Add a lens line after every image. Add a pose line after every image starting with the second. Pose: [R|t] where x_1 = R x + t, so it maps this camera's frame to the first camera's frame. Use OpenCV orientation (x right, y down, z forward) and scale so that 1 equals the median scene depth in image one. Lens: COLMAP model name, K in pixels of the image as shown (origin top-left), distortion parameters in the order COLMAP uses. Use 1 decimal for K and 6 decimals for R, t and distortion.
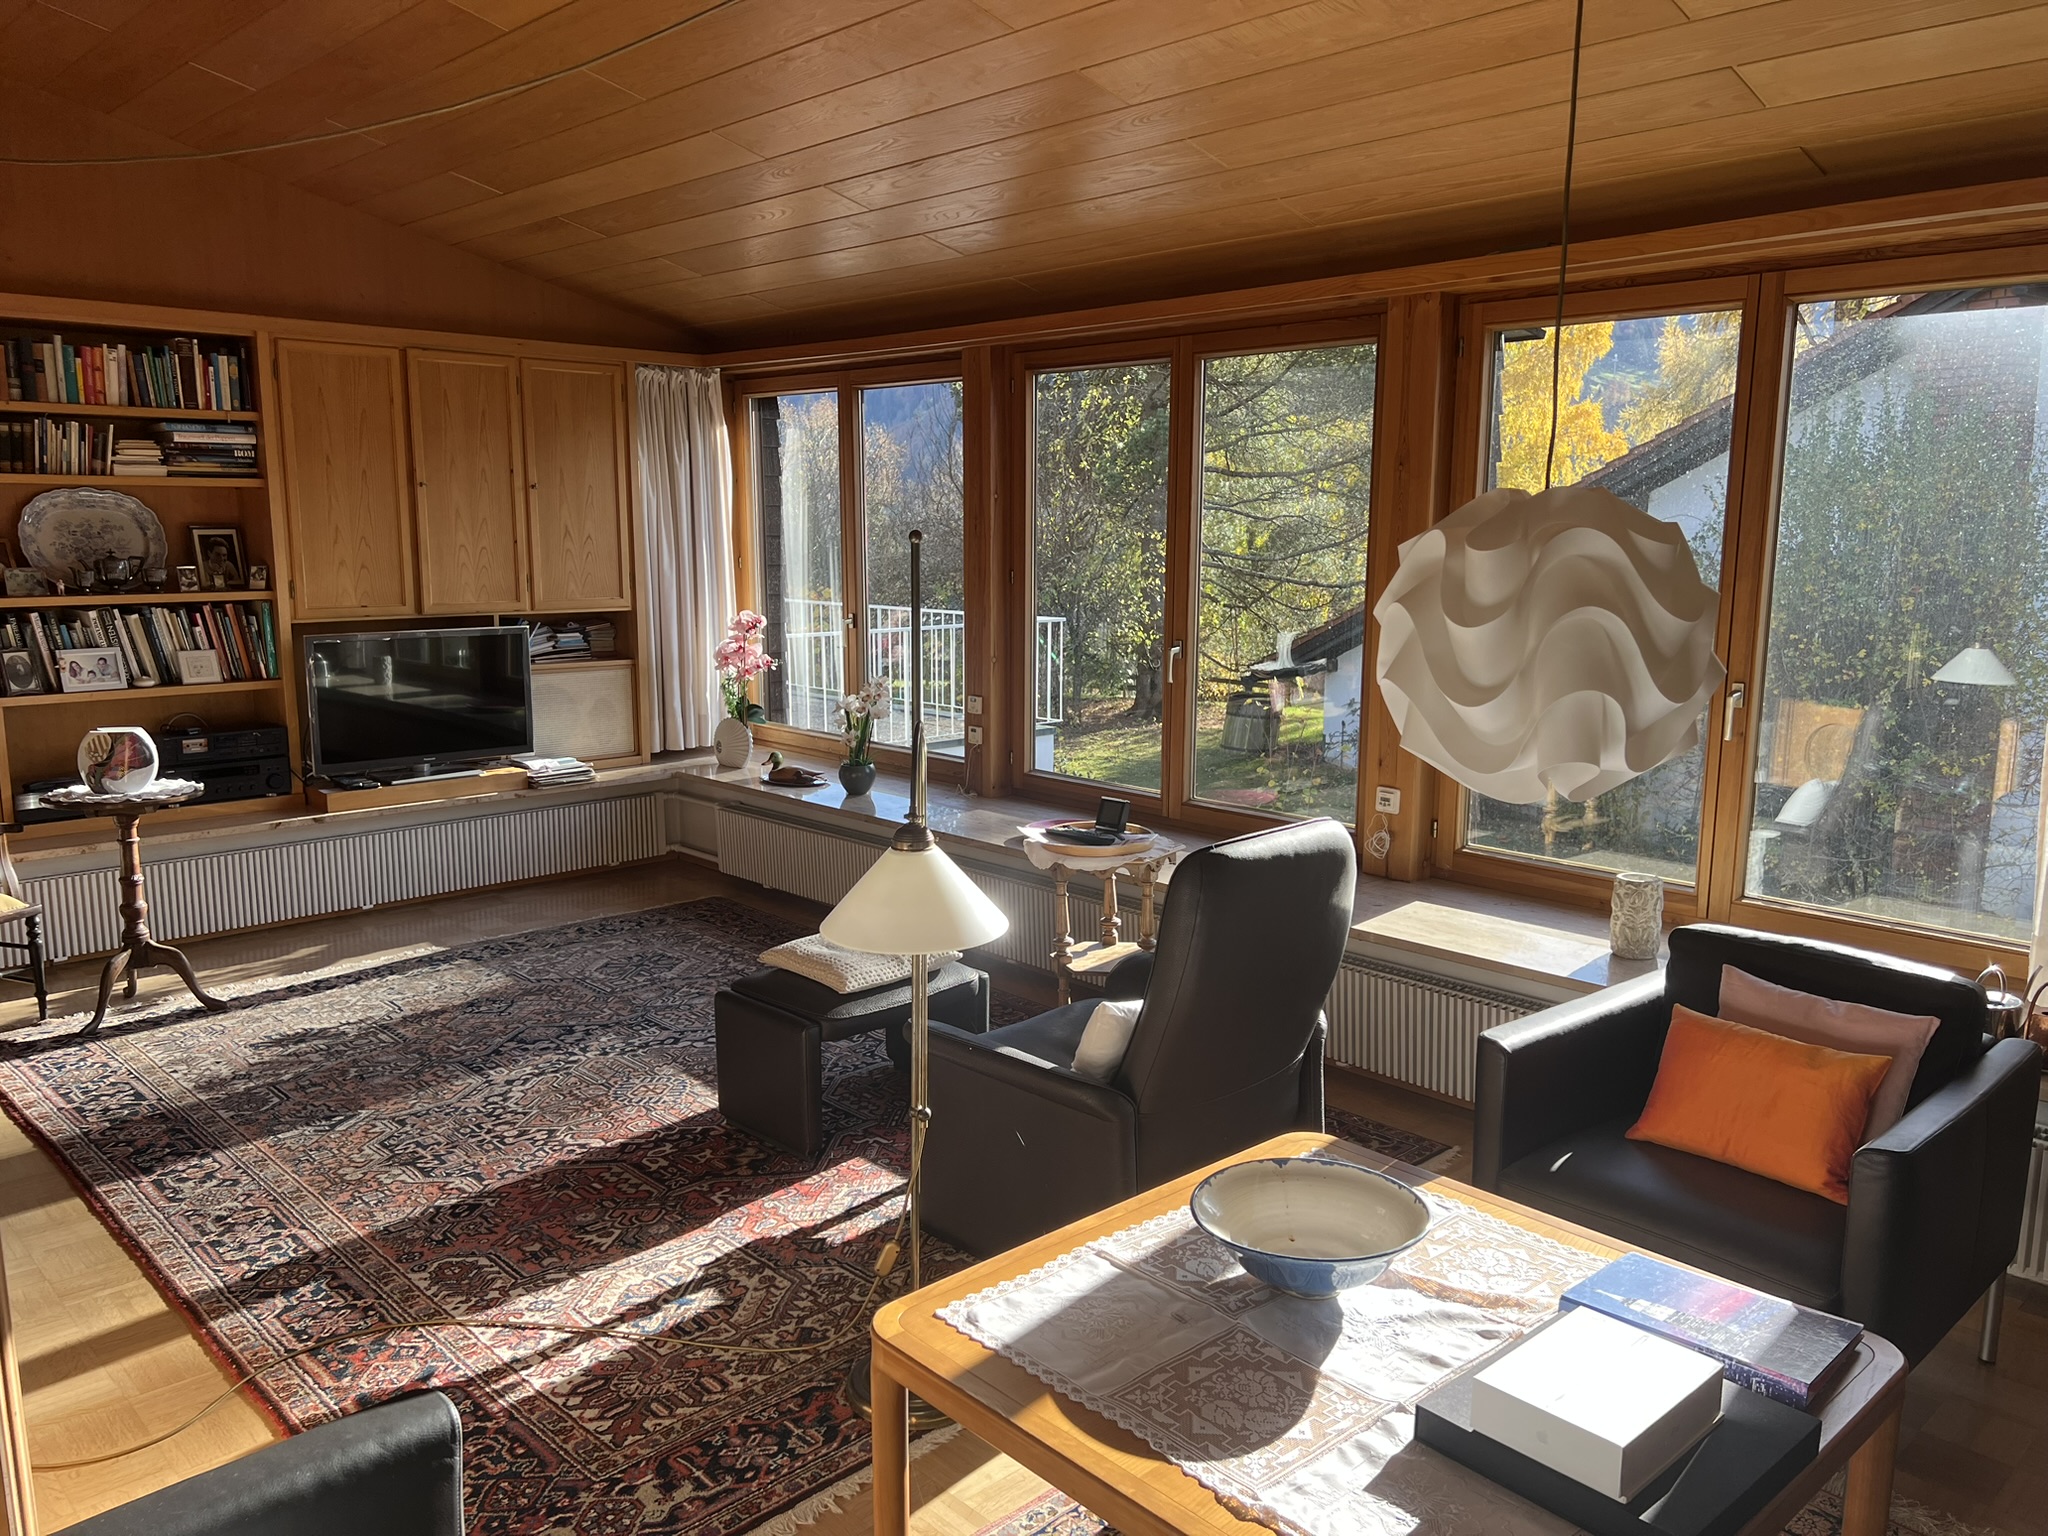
lens RADIAL K [[1555.8, 0, 1027.3], [0, 1555.8, 767.1], [0, 0, 1]] dist [0.012092, -0.005199]
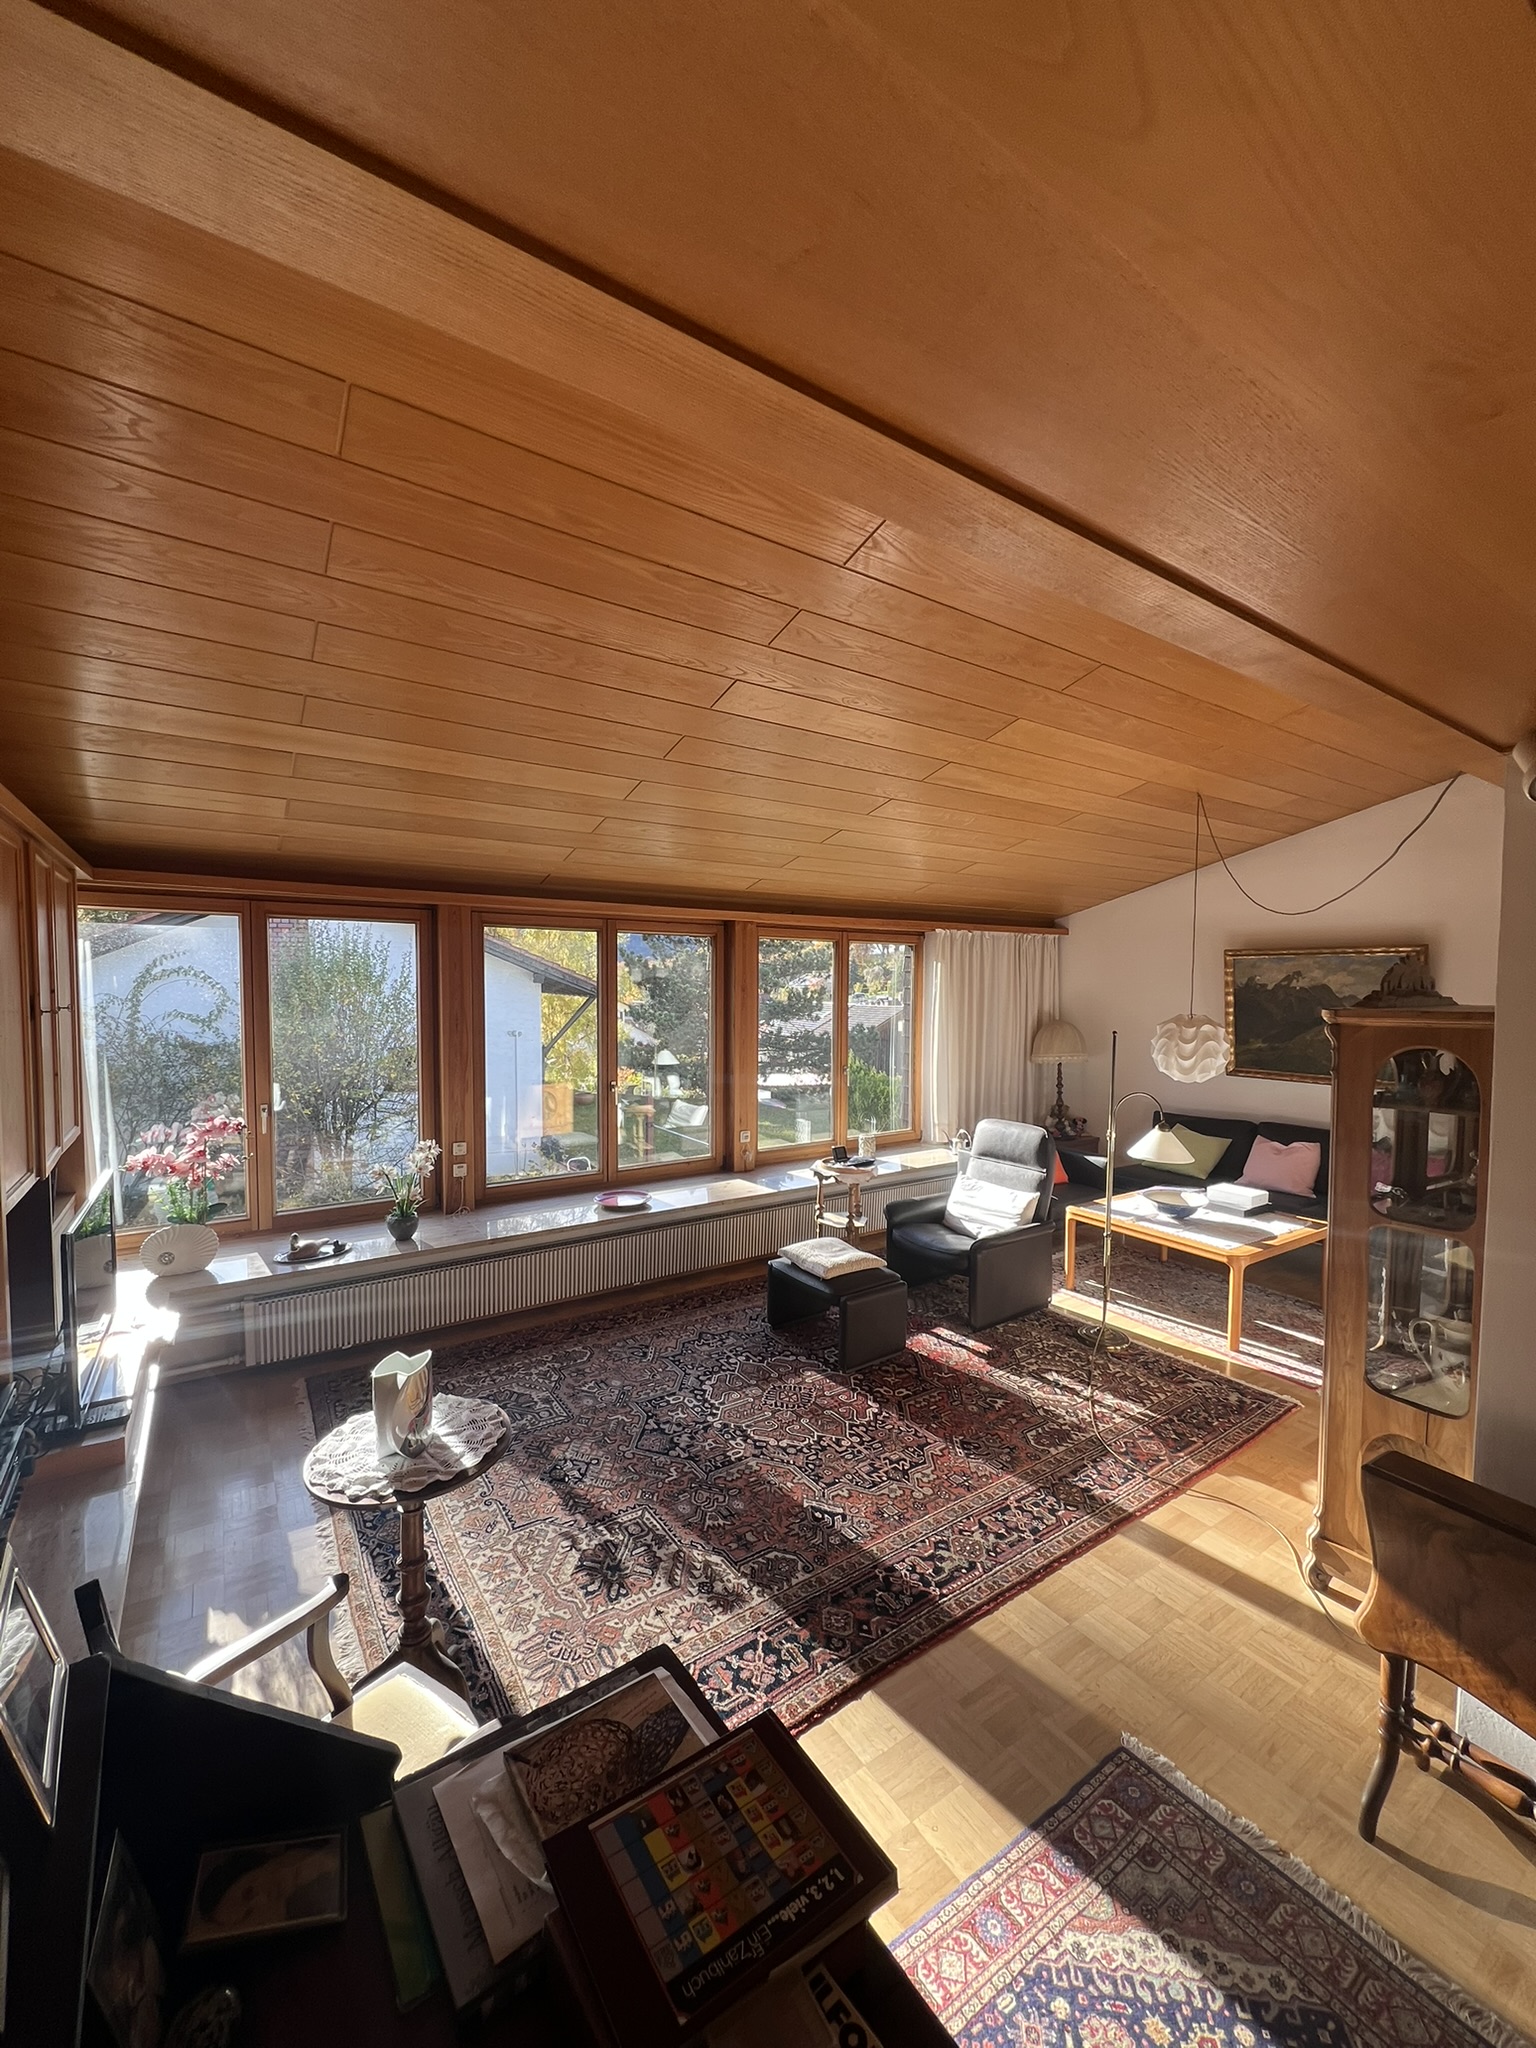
lens RADIAL K [[816.8, 0, 772.9], [0, 816.8, 1024.1], [0, 0, 1]] dist [0.001392, 0.000047]
pose [[0.162696, -0.048727, 0.985472, -1.194383], [0.153906, 0.987808, 0.023433, -0.211686], [-0.974599, 0.147858, 0.168212, 0.949790]]
